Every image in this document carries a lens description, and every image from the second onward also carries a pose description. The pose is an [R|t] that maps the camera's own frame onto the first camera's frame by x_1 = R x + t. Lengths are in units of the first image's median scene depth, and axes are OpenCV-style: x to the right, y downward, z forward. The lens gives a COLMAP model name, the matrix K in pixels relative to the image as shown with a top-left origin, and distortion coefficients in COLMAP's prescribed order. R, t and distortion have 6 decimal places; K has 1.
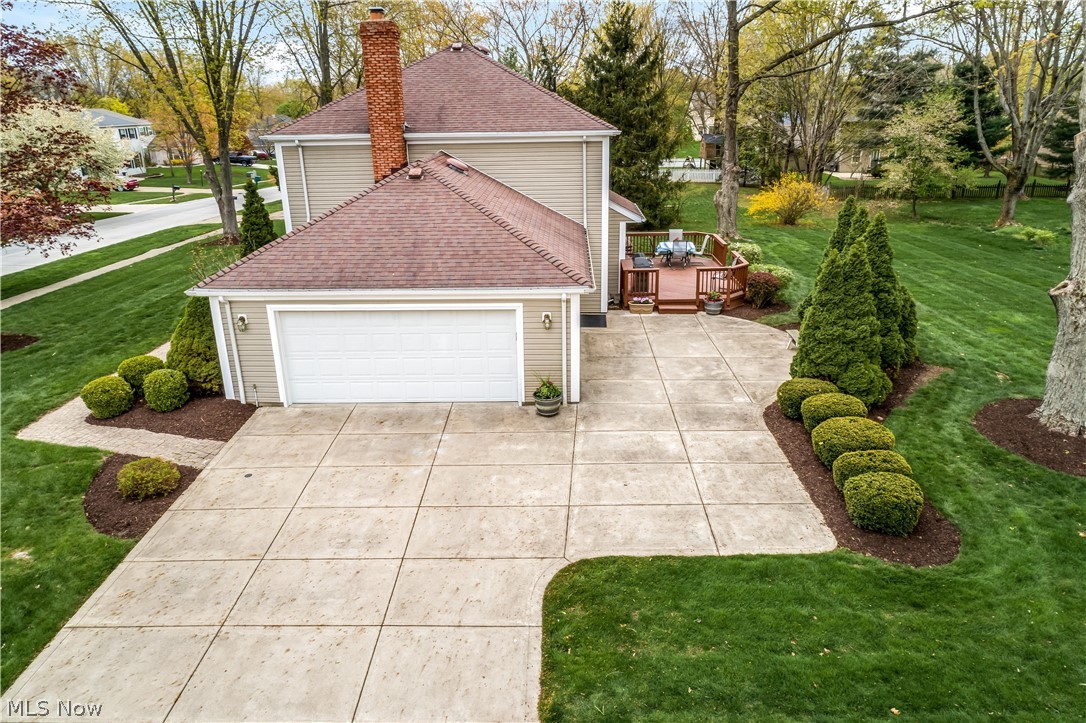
lens RADIAL K [[717.6, 0, 542.9], [0, 717.6, 362.8], [0, 0, 1]] dist [0.004947, 0.000930]
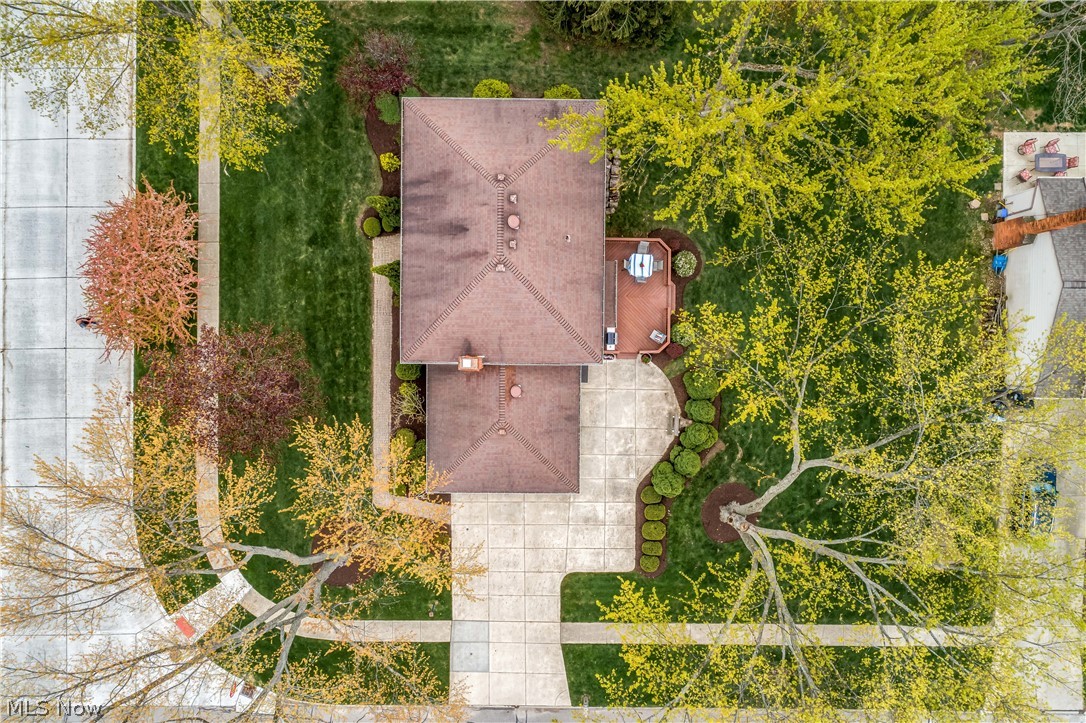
lens RADIAL K [[717.6, 0, 541.9], [0, 717.6, 361.9], [0, 0, 1]] dist [0.004947, 0.000930]
pose [[0.999437, -0.023914, 0.023547, -0.129136], [-0.013719, 0.349226, 0.936938, -2.989615], [-0.030629, -0.936733, 0.348701, 0.547528]]
